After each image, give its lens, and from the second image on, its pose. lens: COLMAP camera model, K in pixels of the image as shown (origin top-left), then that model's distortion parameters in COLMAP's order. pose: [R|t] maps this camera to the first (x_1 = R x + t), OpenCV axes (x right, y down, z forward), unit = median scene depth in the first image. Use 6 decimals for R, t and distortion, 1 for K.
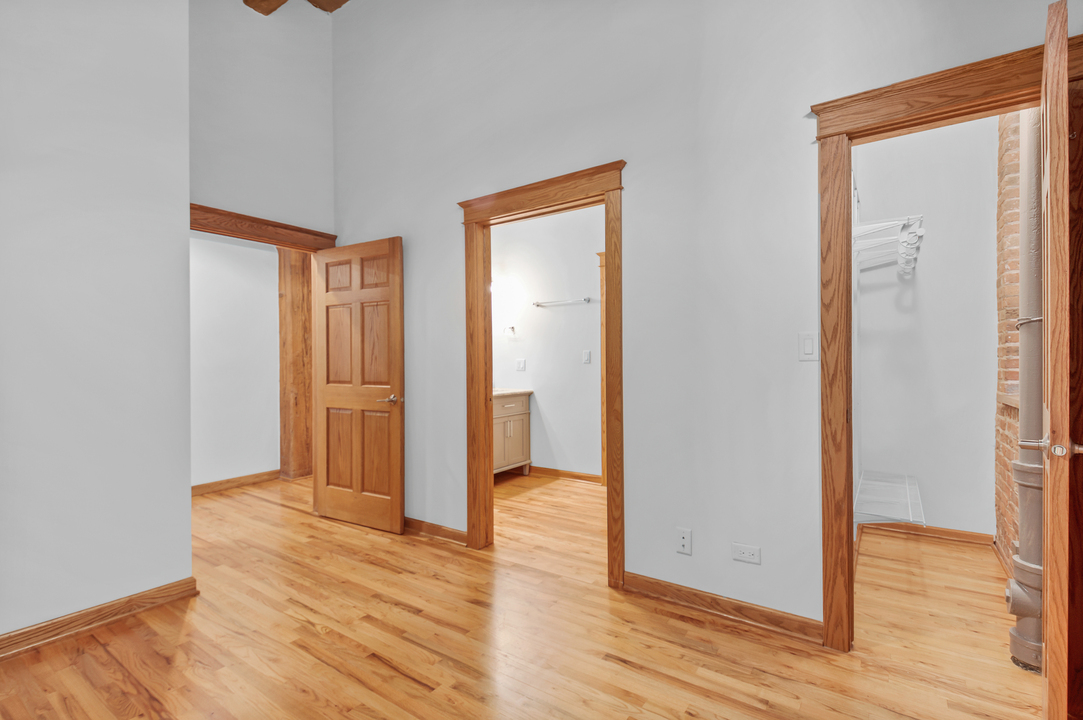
lens RADIAL K [[505.3, 0, 541.5], [0, 505.3, 360.0], [0, 0, 1]] dist [0.021525, -0.000053]
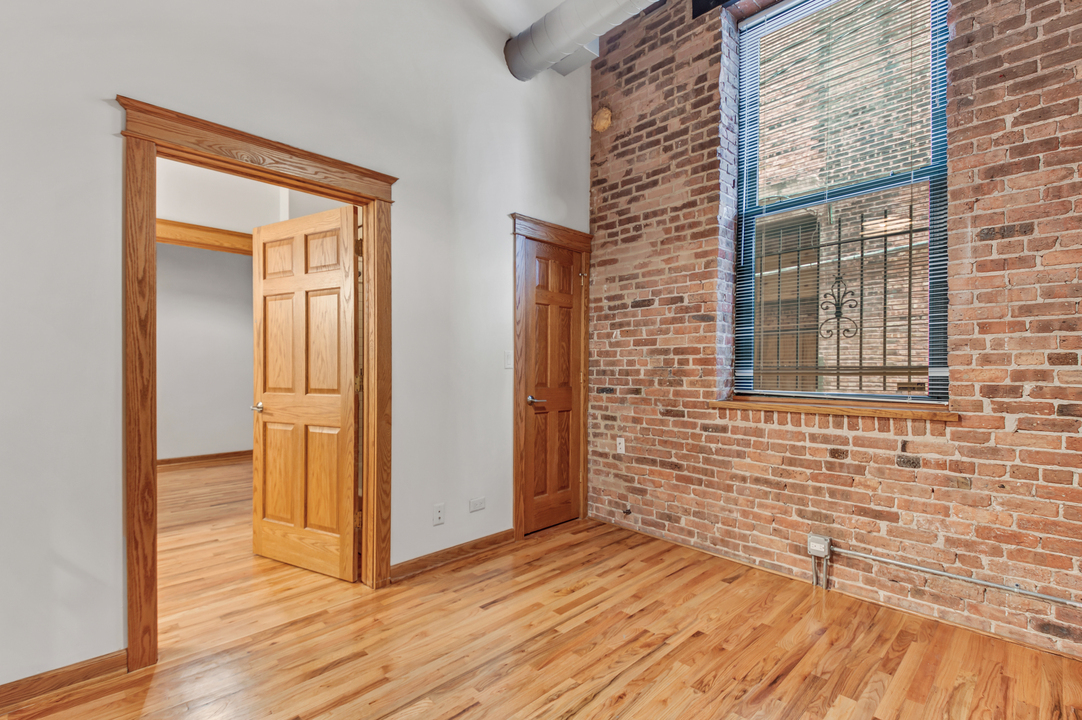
lens RADIAL K [[484.0, 0, 538.9], [0, 484.0, 373.8], [0, 0, 1]] dist [-0.001458, -0.000239]
pose [[0.189901, 0.003343, 0.981798, -0.761455], [0.004749, 0.999979, -0.004324, 0.020900], [-0.981792, 0.005484, 0.189881, 0.499155]]
